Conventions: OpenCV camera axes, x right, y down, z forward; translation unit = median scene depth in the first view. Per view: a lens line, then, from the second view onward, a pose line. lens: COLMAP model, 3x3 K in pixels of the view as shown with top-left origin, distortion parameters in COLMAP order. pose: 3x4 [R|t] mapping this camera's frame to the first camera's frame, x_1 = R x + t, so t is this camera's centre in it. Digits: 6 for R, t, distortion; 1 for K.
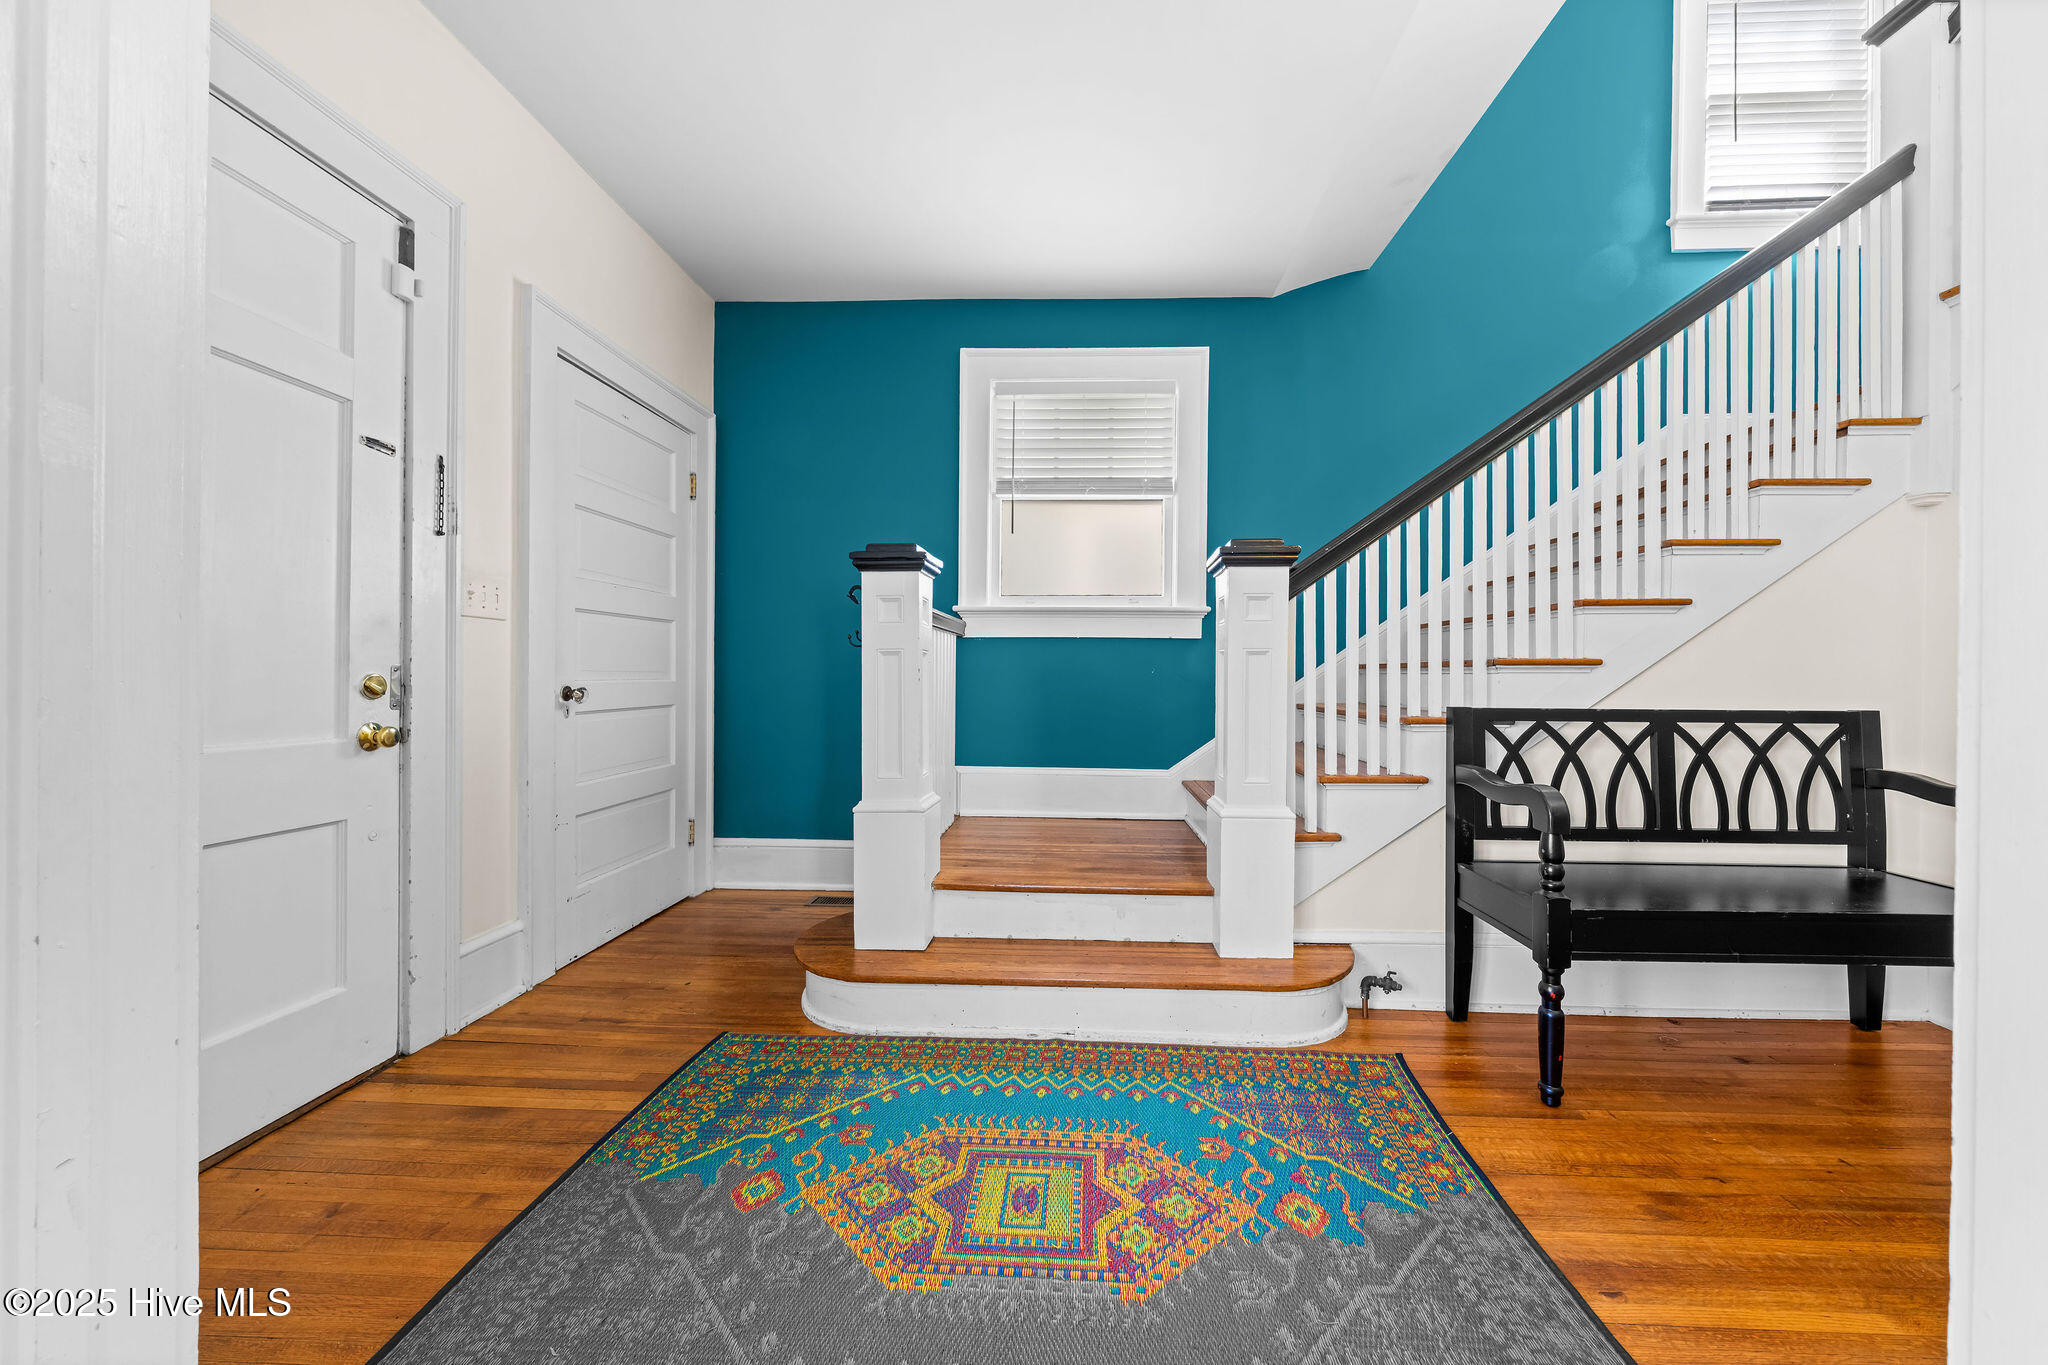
lens RADIAL K [[717.3, 0, 1061.4], [0, 717.3, 661.8], [0, 0, 1]] dist [-0.000380, -0.000064]
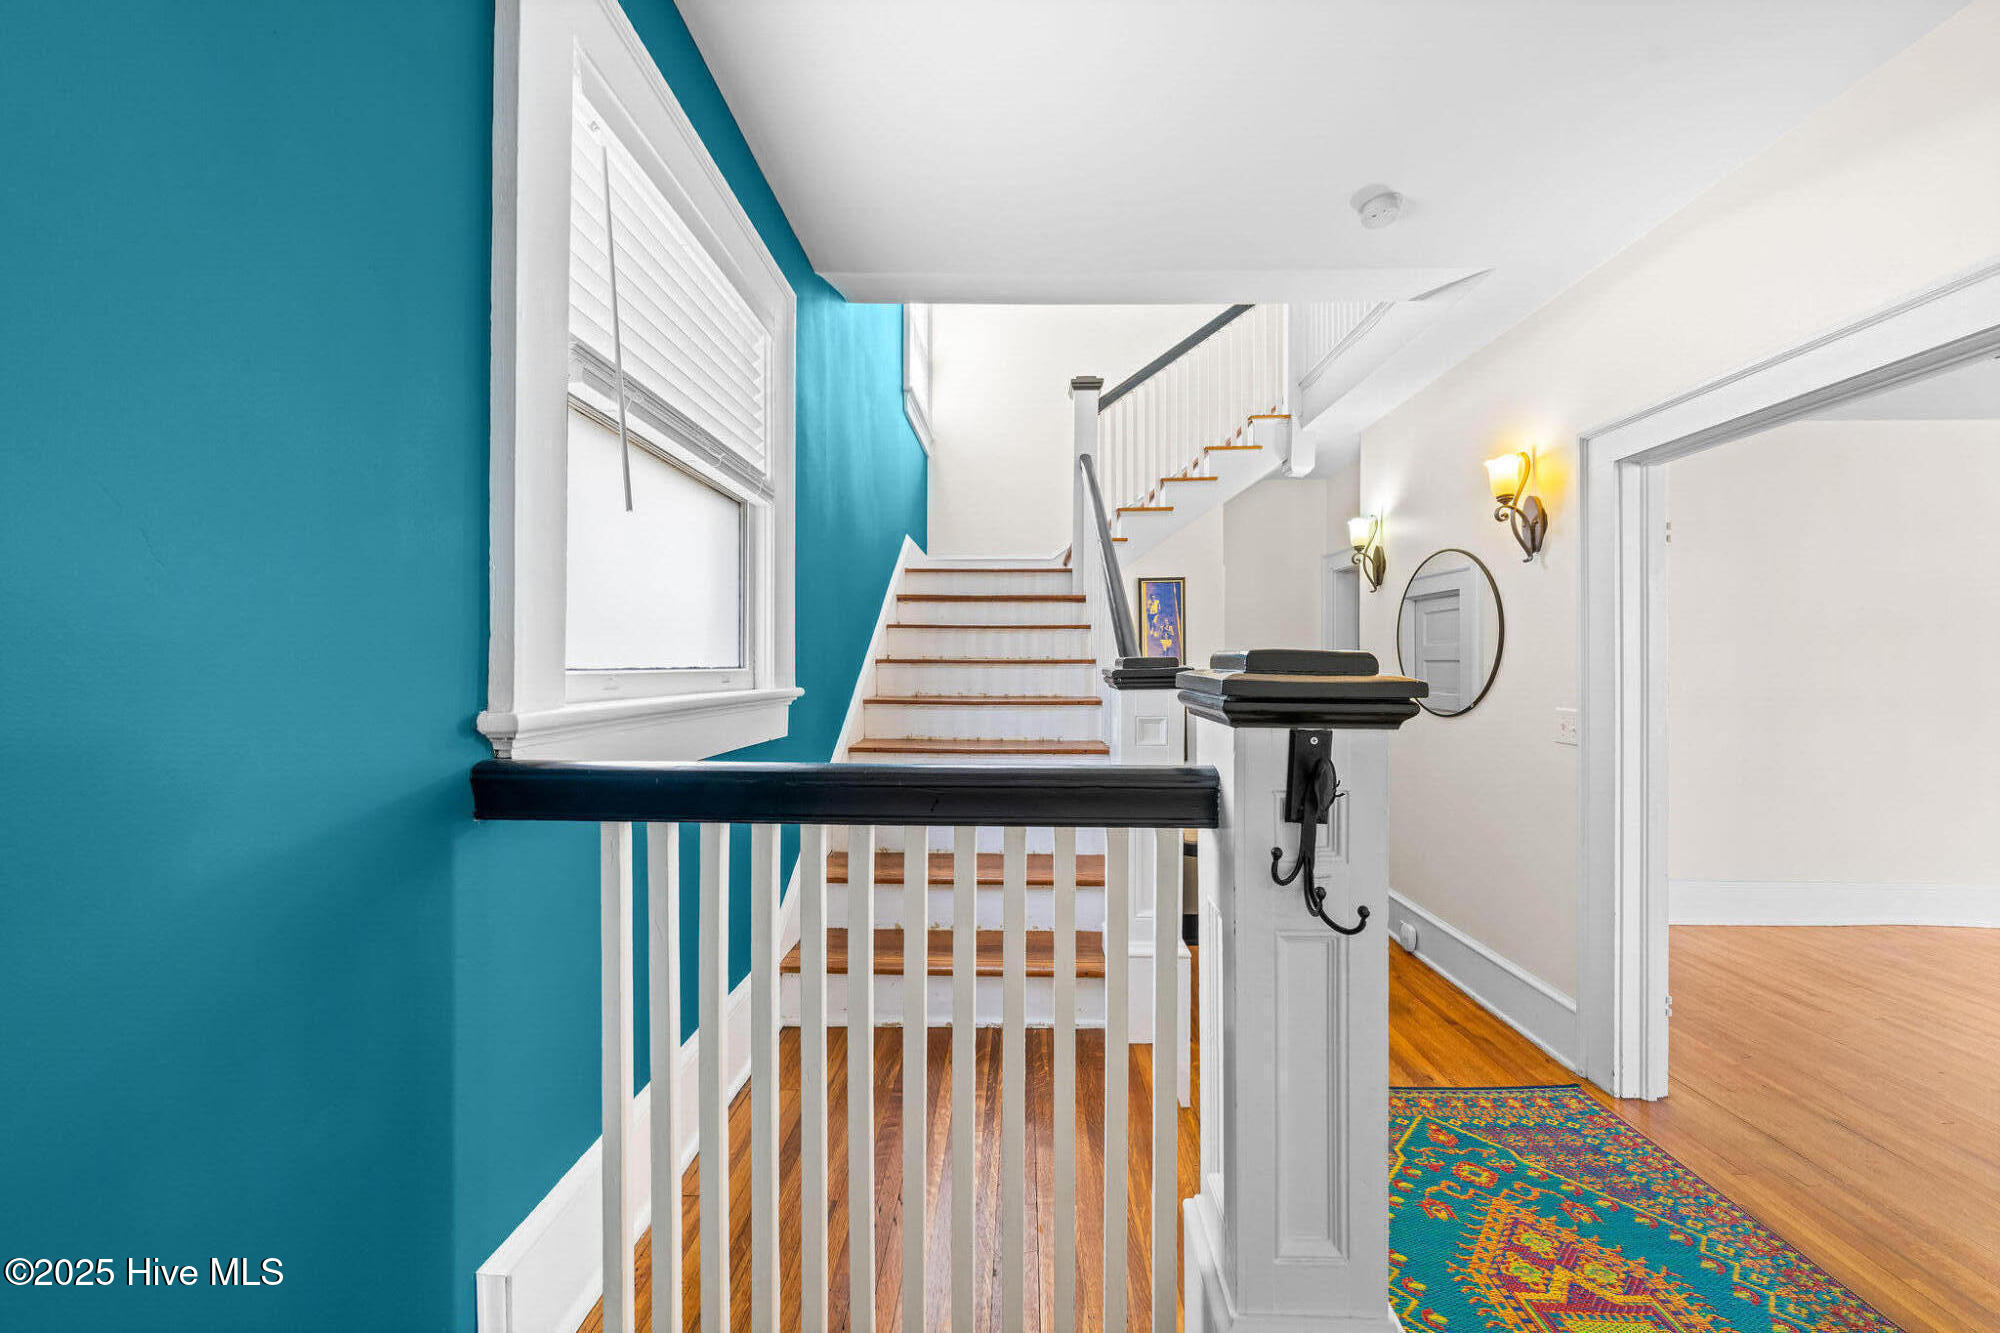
lens RADIAL K [[683.4, 0, 1009.2], [0, 683.4, 662.5], [0, 0, 1]] dist [-0.001073, -0.000092]
pose [[-0.005400, 0.001520, 0.999984, -0.659807], [-0.019866, 0.999801, -0.001627, -0.159074], [-0.999788, -0.019874, -0.005368, 1.238004]]
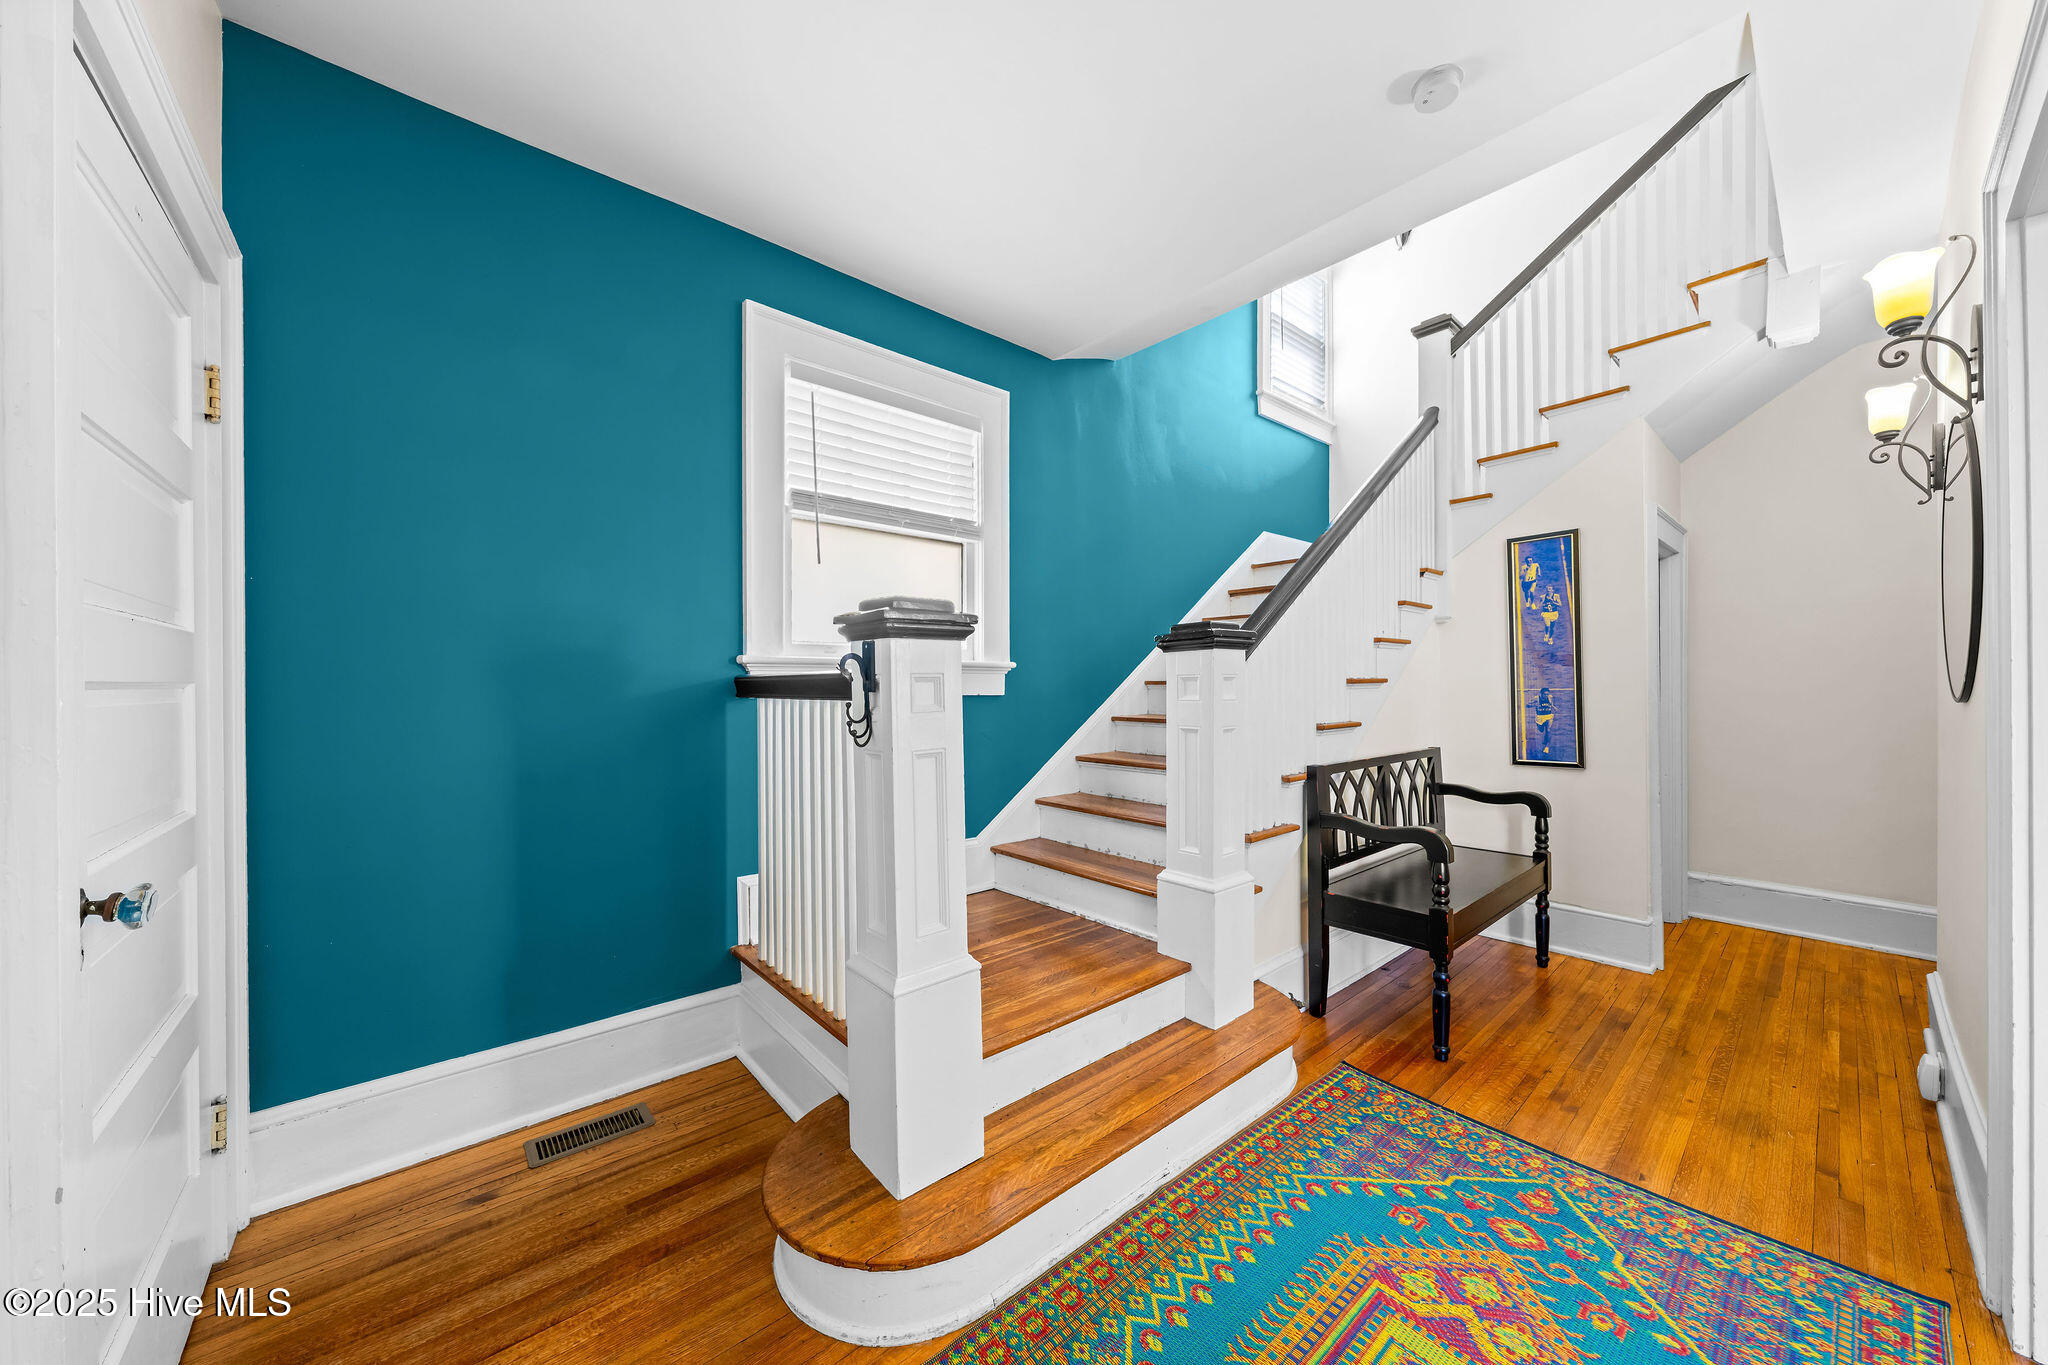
lens RADIAL K [[712.6, 0, 1030.4], [0, 712.6, 678.2], [0, 0, 1]] dist [-0.000213, -0.000111]
pose [[0.732233, -0.000142, 0.681054, -0.657186], [-0.003882, 0.999983, 0.004382, -0.092311], [-0.681043, -0.005852, 0.732220, 0.432759]]
